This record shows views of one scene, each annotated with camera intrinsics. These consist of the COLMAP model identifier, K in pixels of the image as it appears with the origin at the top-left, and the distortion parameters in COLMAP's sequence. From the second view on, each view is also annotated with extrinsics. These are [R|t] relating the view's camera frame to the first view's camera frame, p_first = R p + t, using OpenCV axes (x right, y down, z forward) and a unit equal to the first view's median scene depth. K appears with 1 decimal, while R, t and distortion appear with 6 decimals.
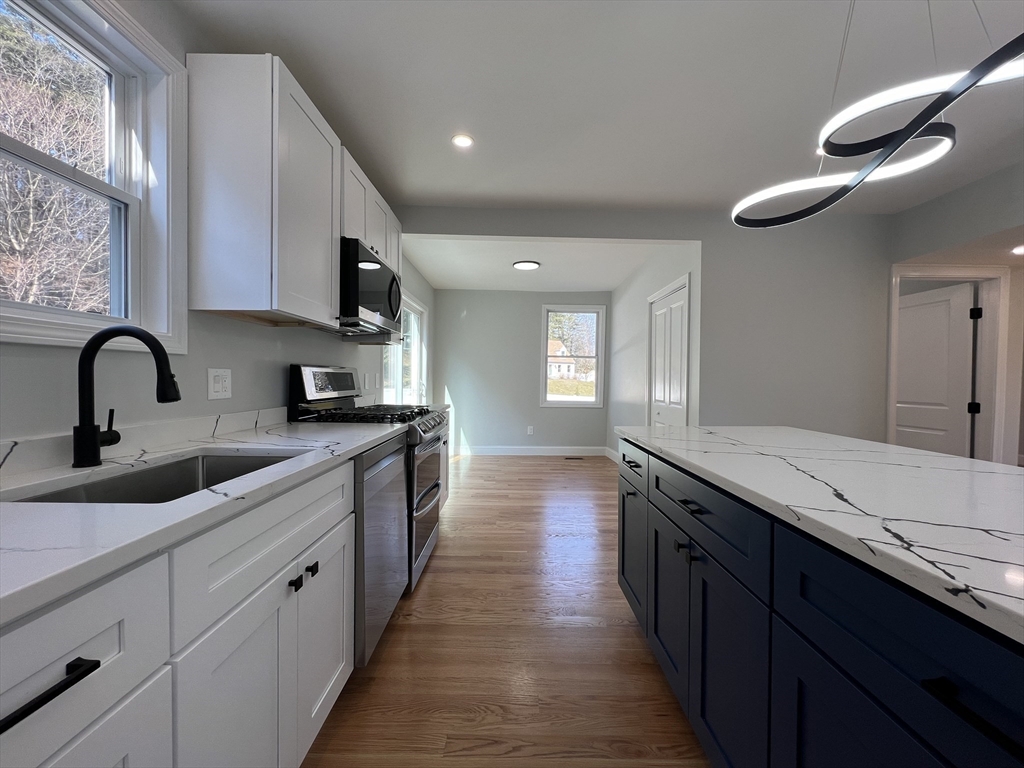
lens RADIAL K [[410.7, 0, 512.9], [0, 410.7, 384.4], [0, 0, 1]] dist [-0.002806, 0.001127]
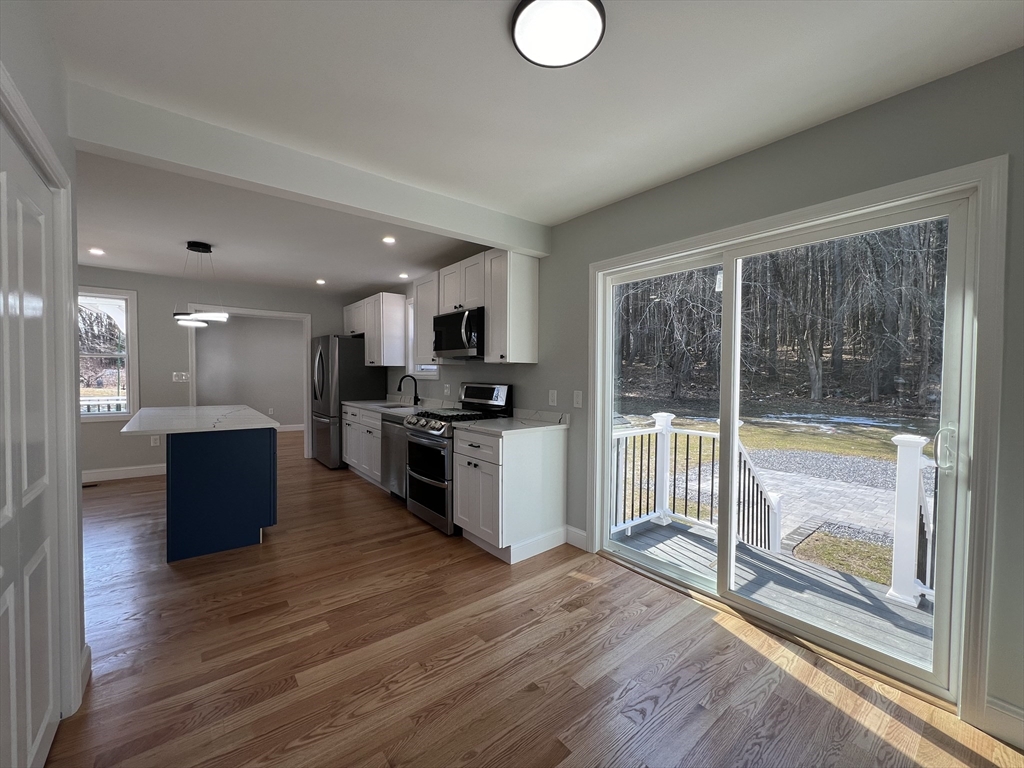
lens RADIAL K [[410.7, 0, 515.7], [0, 410.7, 384.4], [0, 0, 1]] dist [-0.002806, 0.001127]
pose [[-0.777775, 0.009118, -0.628476, 0.546693], [-0.018125, 0.999154, 0.036926, -0.122697], [0.628281, 0.040111, -0.776952, 2.863163]]
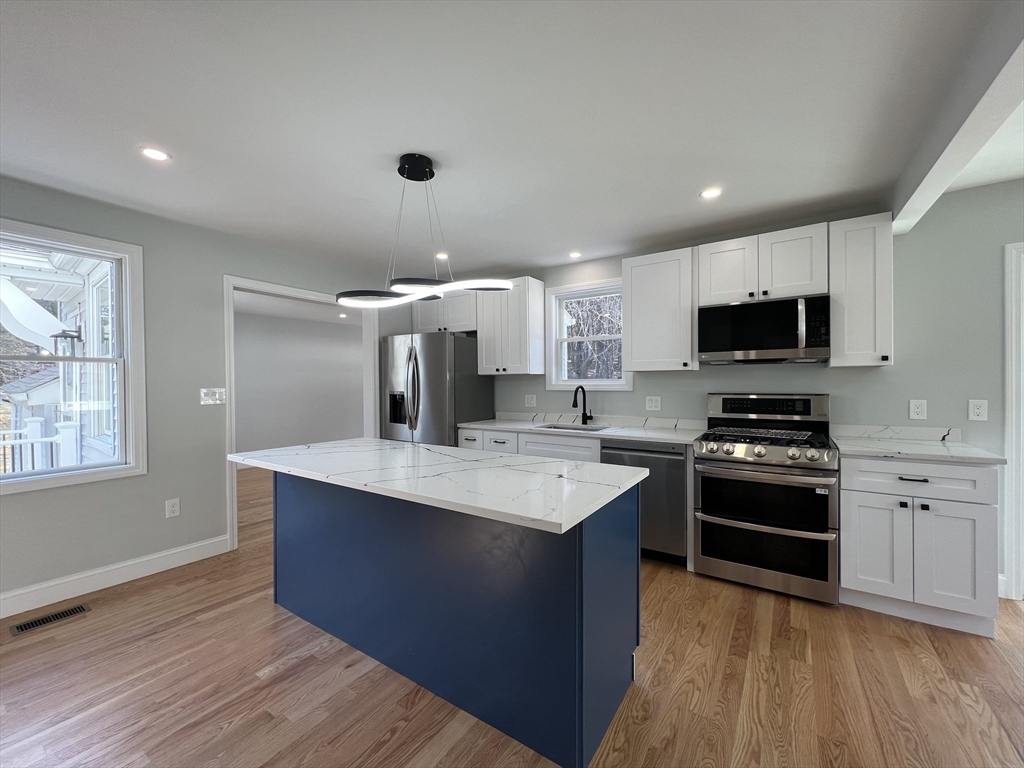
lens RADIAL K [[410.7, 0, 514.6], [0, 410.7, 384.2], [0, 0, 1]] dist [-0.002806, 0.001127]
pose [[-0.555553, 0.007045, -0.831451, 1.223225], [-0.004653, 0.999922, 0.011582, -0.102855], [0.831468, 0.010303, -0.555477, 1.329437]]
